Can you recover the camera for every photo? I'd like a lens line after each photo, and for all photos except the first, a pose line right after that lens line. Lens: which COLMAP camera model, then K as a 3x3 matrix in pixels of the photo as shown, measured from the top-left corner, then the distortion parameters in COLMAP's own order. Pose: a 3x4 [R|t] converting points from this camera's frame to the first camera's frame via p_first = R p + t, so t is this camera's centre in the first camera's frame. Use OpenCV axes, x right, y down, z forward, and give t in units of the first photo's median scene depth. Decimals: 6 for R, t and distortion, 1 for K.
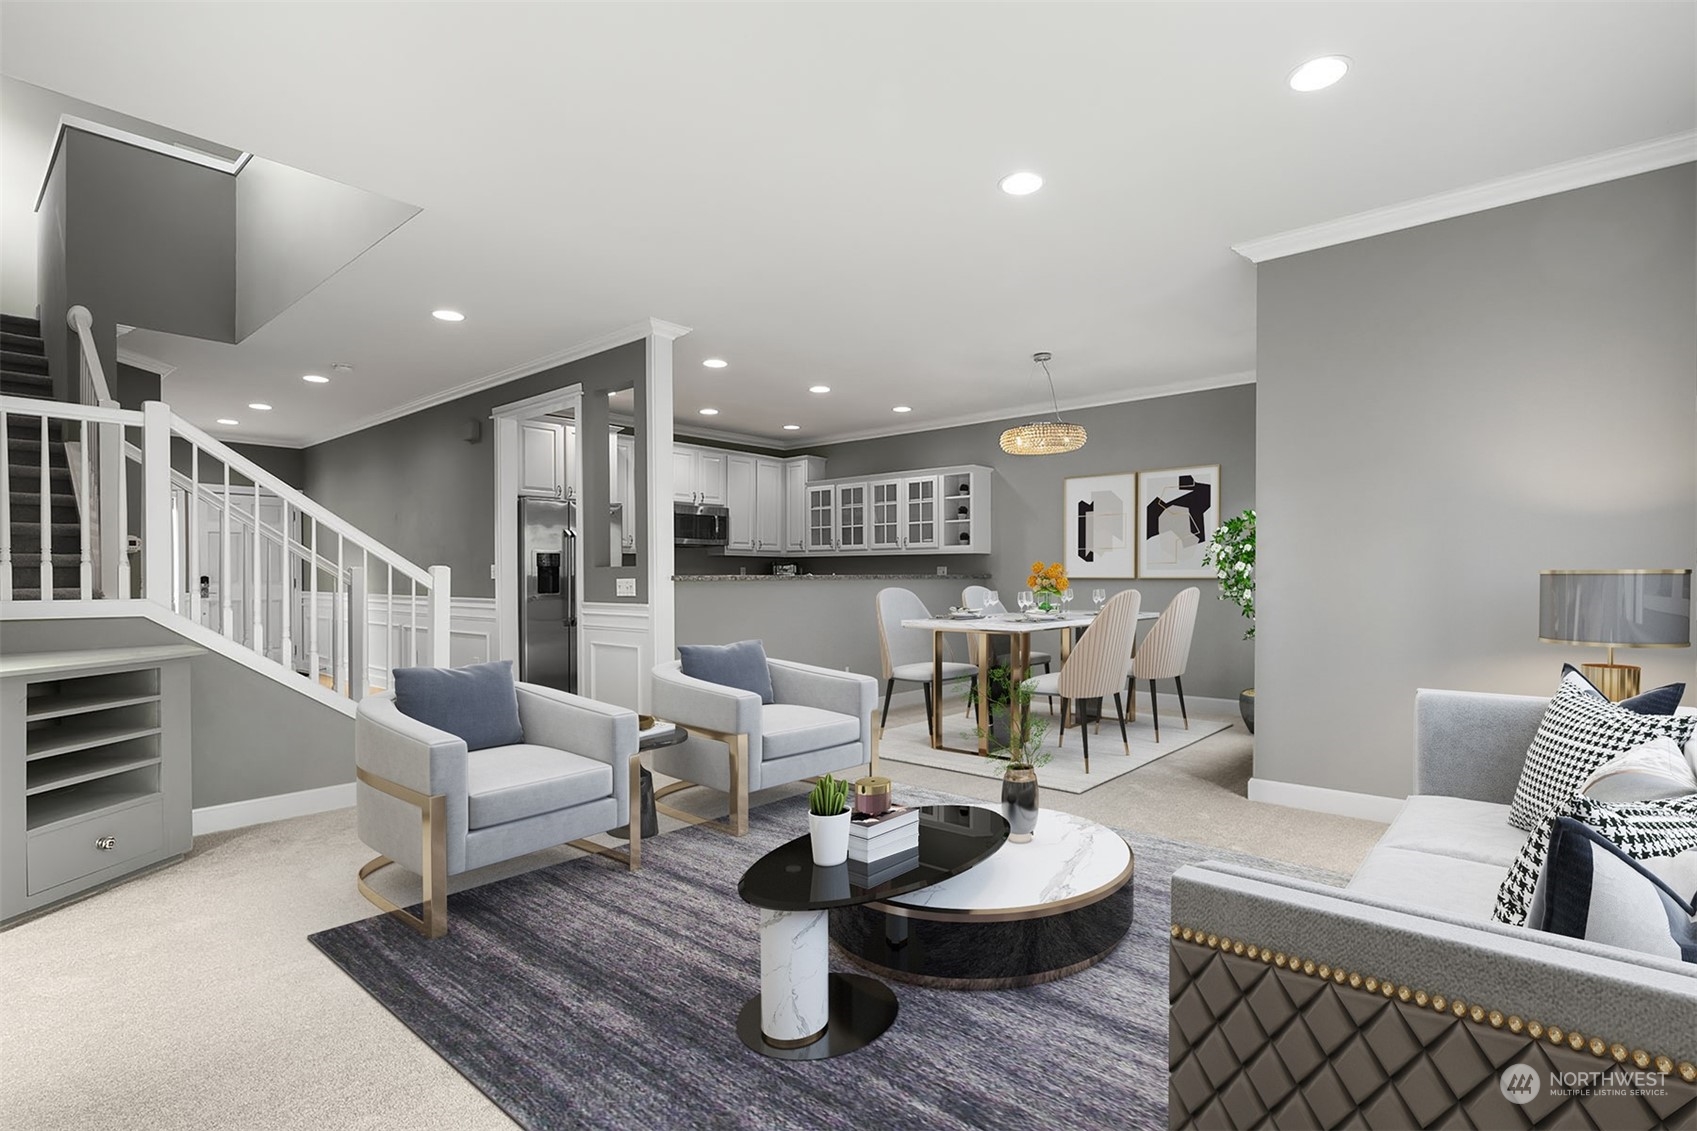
lens RADIAL K [[864.7, 0, 841.1], [0, 864.7, 579.6], [0, 0, 1]] dist [-0.003338, 0.000326]
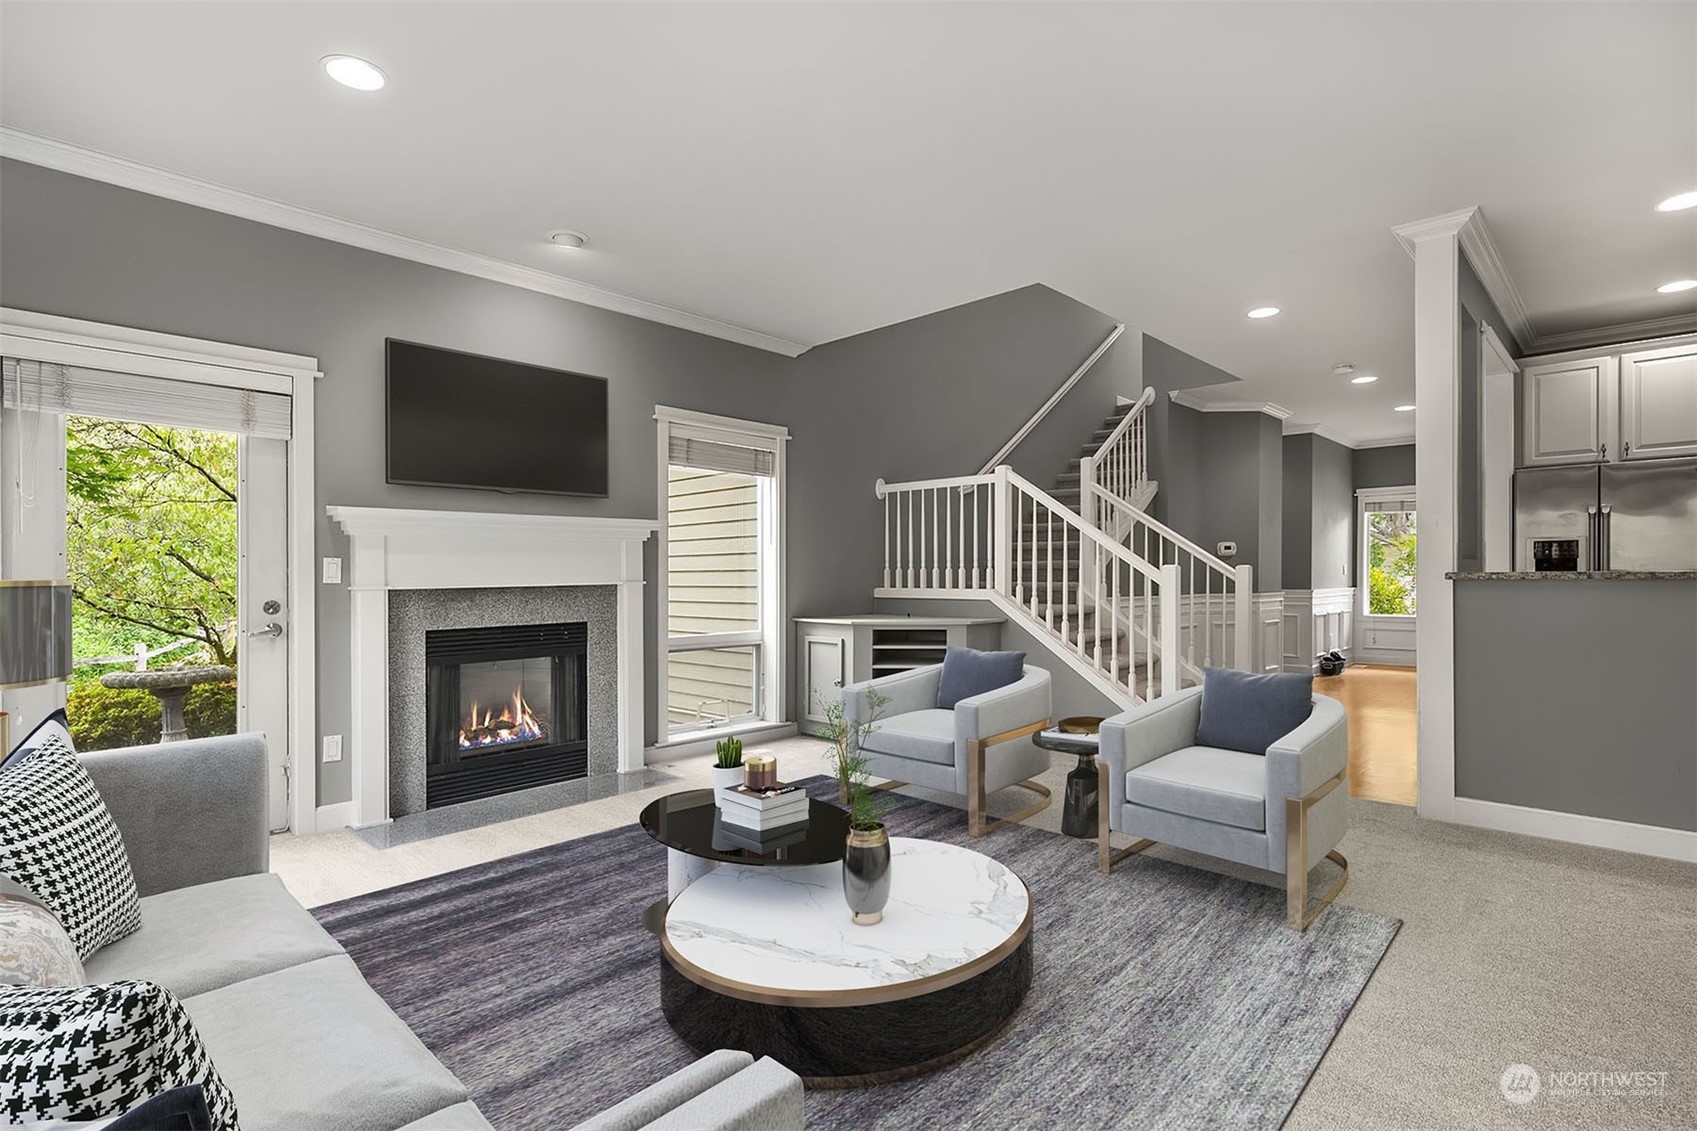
lens RADIAL K [[807.1, 0, 846.8], [0, 807.1, 564.0], [0, 0, 1]] dist [0.029863, 0.000584]
pose [[-0.067458, 0.000543, -0.997722, 0.443492], [0.001374, 0.999999, 0.000451, -0.013139], [0.997721, -0.001340, -0.067459, 0.478497]]
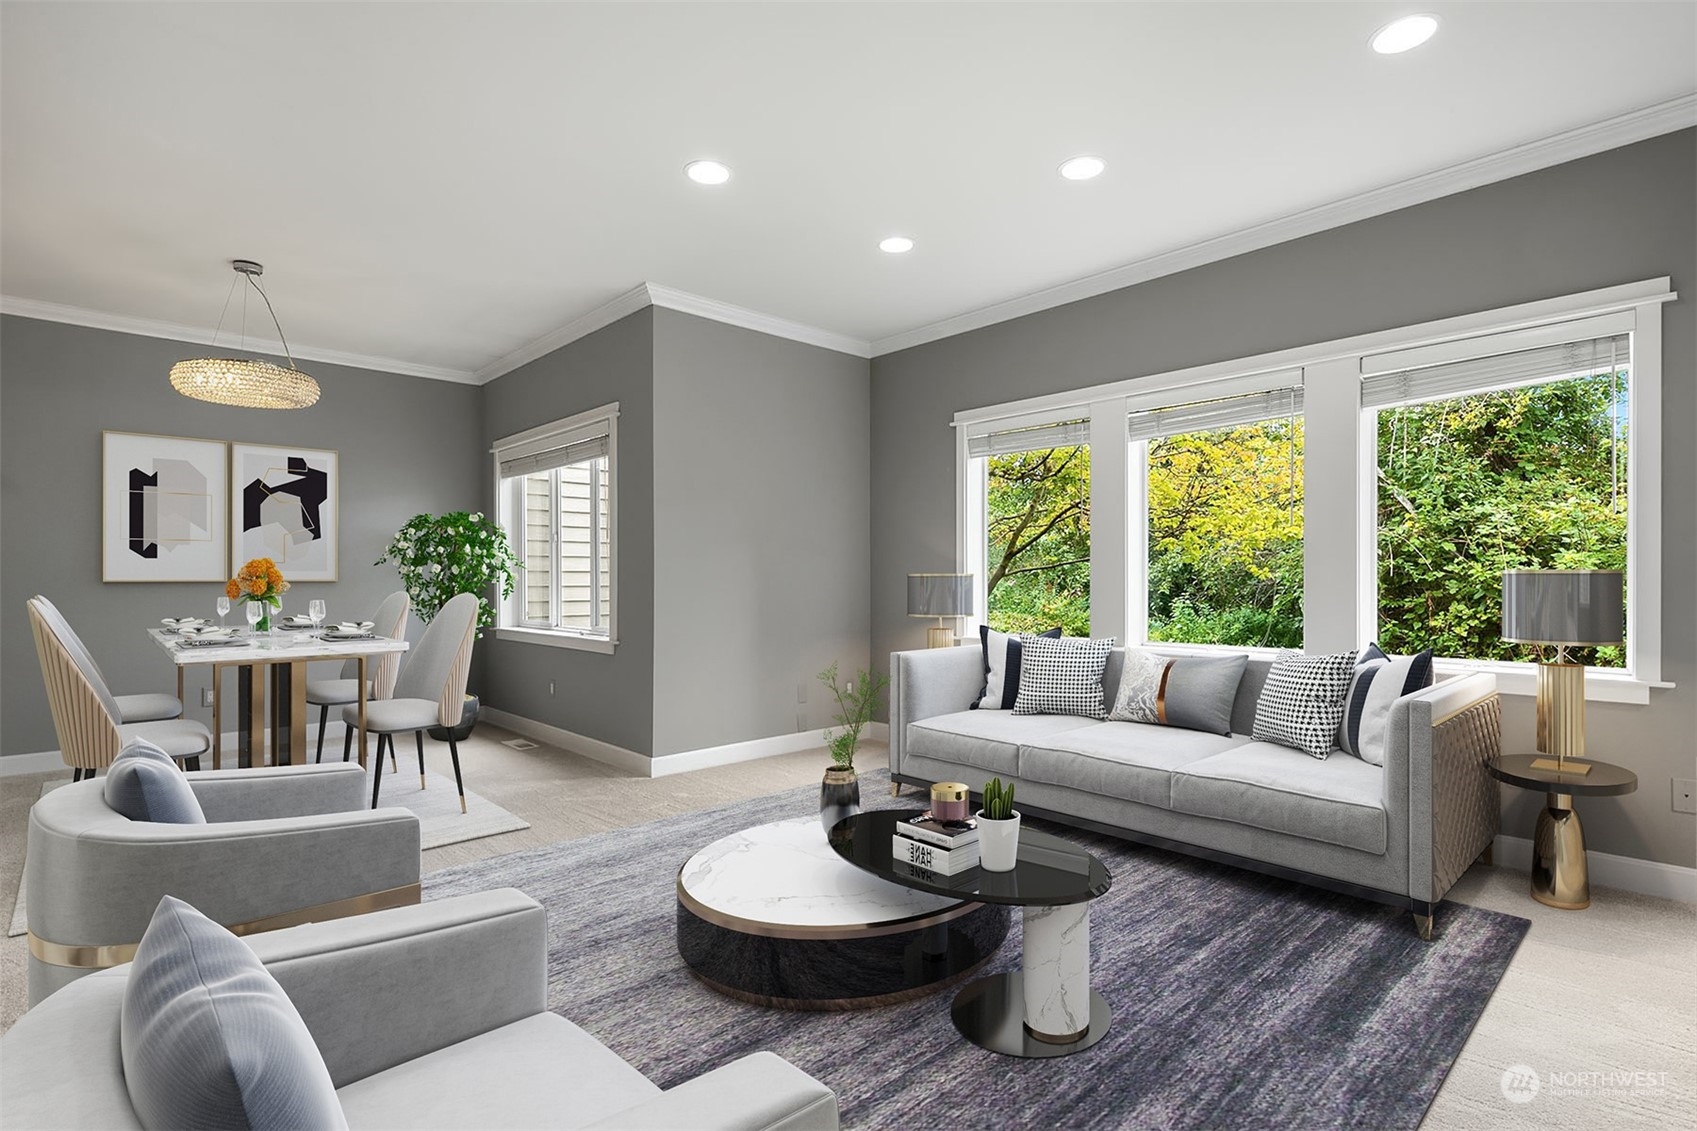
lens RADIAL K [[807.1, 0, 843.3], [0, 807.1, 572.6], [0, 0, 1]] dist [0.029863, 0.000584]
pose [[0.090795, 0.005159, 0.995856, -0.350485], [0.010272, 0.999929, -0.006116, 0.001497], [-0.995817, 0.010785, 0.090735, 0.403767]]
